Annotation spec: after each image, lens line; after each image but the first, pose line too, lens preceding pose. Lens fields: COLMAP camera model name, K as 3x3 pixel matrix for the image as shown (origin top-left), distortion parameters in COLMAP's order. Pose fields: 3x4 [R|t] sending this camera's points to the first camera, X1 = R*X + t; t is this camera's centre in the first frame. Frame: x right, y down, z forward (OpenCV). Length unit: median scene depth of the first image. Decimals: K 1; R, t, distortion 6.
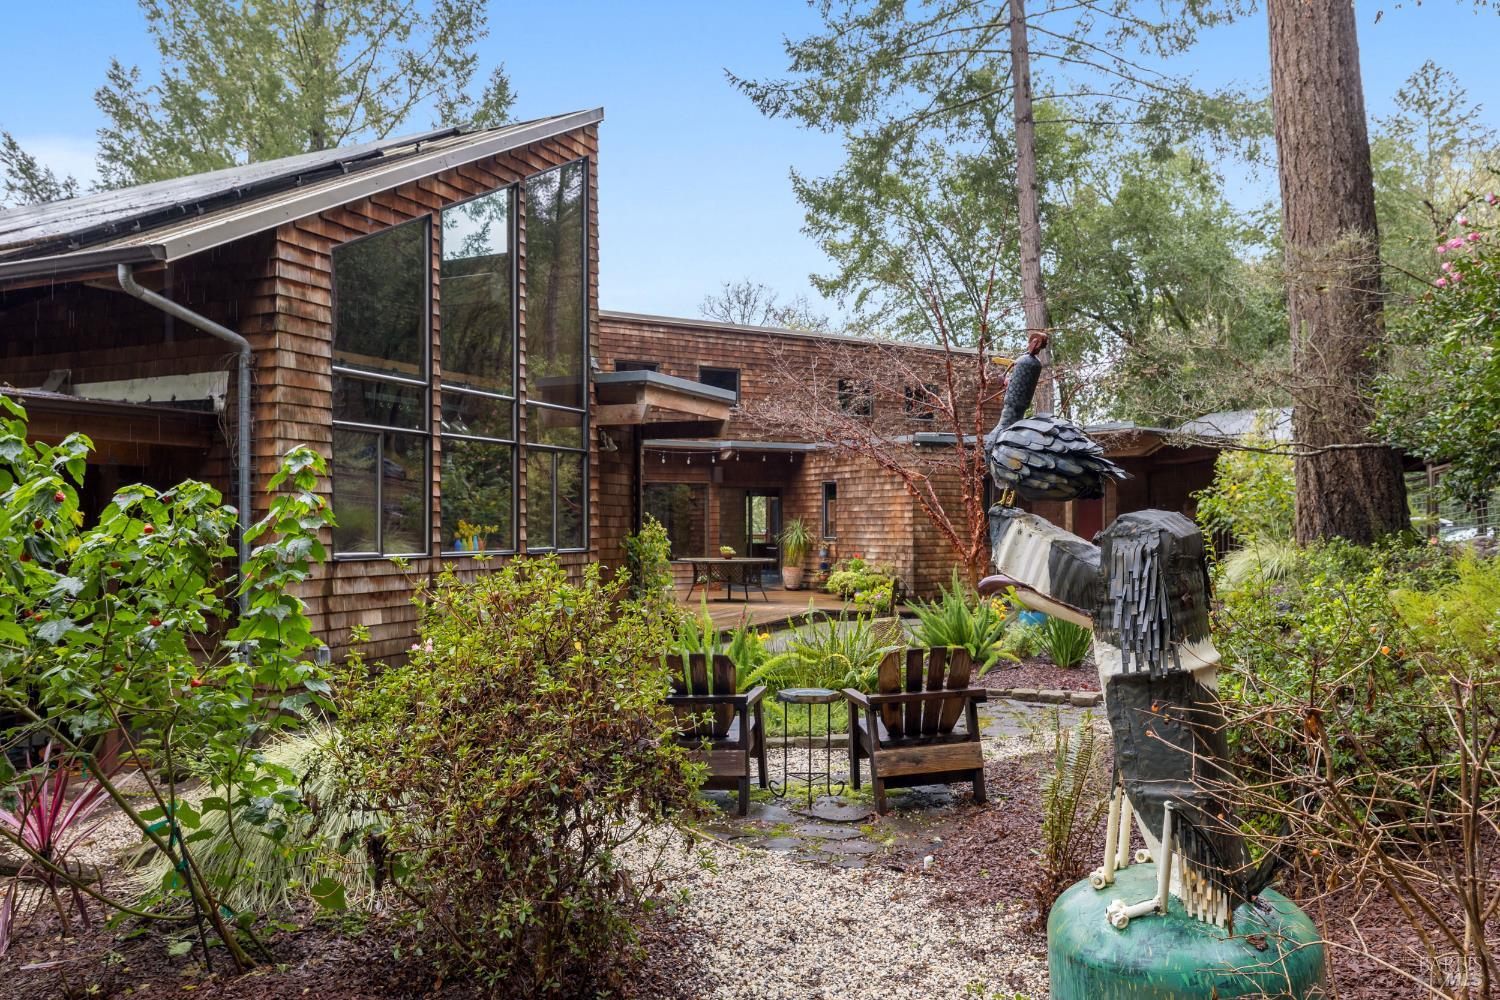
lens RADIAL K [[1097.0, 0, 739.0], [0, 1097.0, 533.1], [0, 0, 1]] dist [-0.002587, -0.010294]
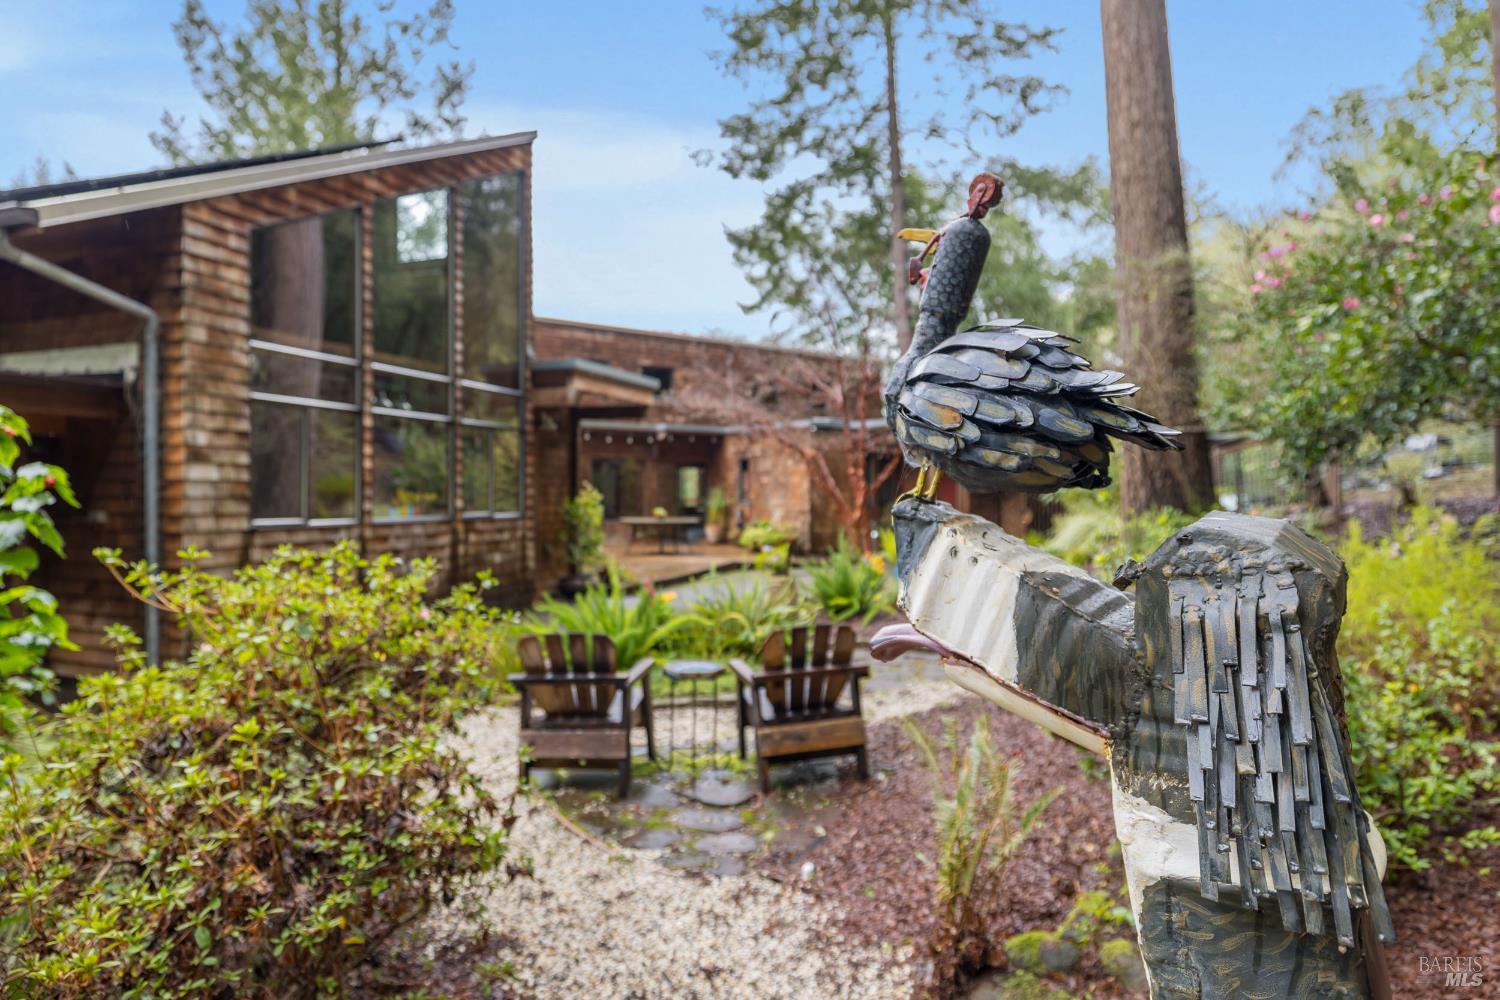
lens RADIAL K [[809.8, 0, 747.0], [0, 809.8, 501.0], [0, 0, 1]] dist [0.003547, -0.002784]
pose [[0.997053, 0.003835, 0.076618, 0.032228], [-0.004336, 0.999970, 0.006365, -0.006623], [-0.076592, -0.006679, 0.997040, 0.155407]]
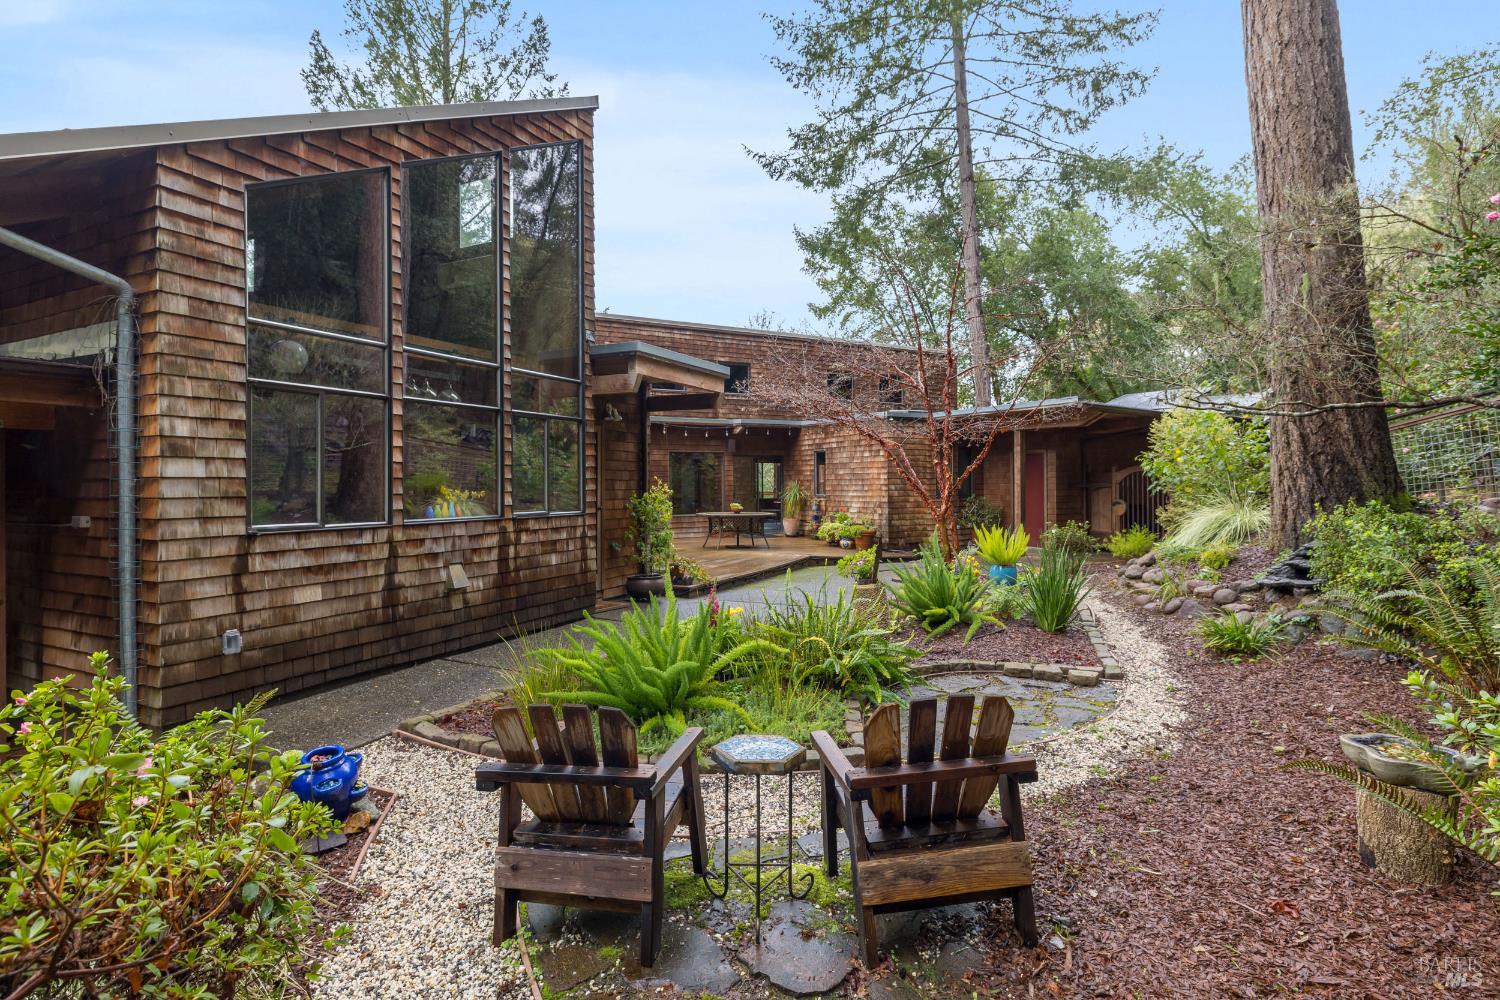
lens RADIAL K [[732.8, 0, 744.3], [0, 732.8, 486.2], [0, 0, 1]] dist [-0.001848, 0.001009]
pose [[0.999599, -0.004490, -0.027946, 0.040301], [0.004413, 0.999986, -0.002821, -0.008098], [0.027959, 0.002697, 0.999605, 0.327988]]
